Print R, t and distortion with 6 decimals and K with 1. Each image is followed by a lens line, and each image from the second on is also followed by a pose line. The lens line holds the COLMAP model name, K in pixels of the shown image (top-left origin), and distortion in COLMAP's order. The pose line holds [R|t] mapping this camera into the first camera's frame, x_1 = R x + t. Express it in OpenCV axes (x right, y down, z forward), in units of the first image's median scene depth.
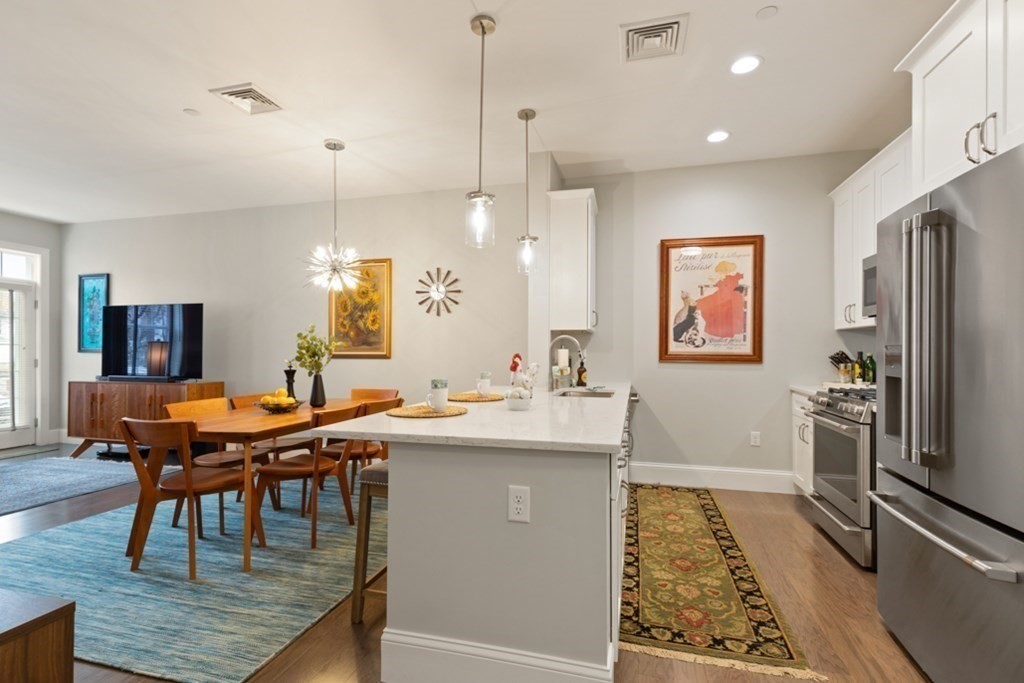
lens RADIAL K [[468.5, 0, 512.7], [0, 468.5, 350.3], [0, 0, 1]] dist [0.006181, 0.000057]
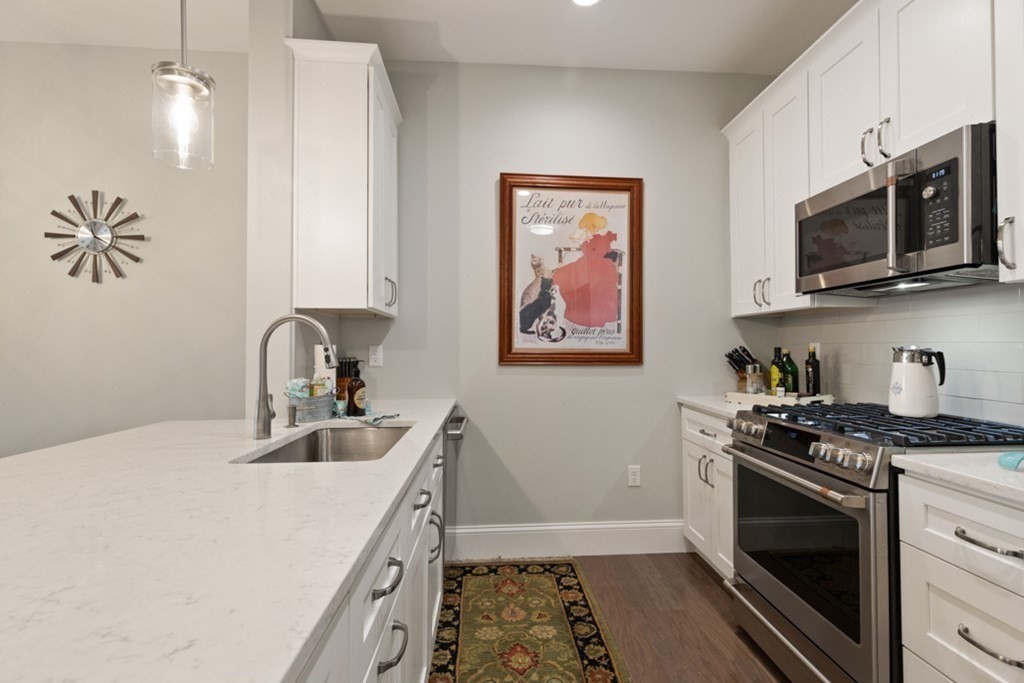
lens RADIAL K [[467.4, 0, 524.7], [0, 467.4, 341.4], [0, 0, 1]] dist [0.003213, 0.000439]
pose [[0.943452, 0.000043, 0.331510, 0.148917], [0.003877, 0.999930, -0.011161, 0.000407], [-0.331487, 0.011815, 0.943386, 0.429483]]
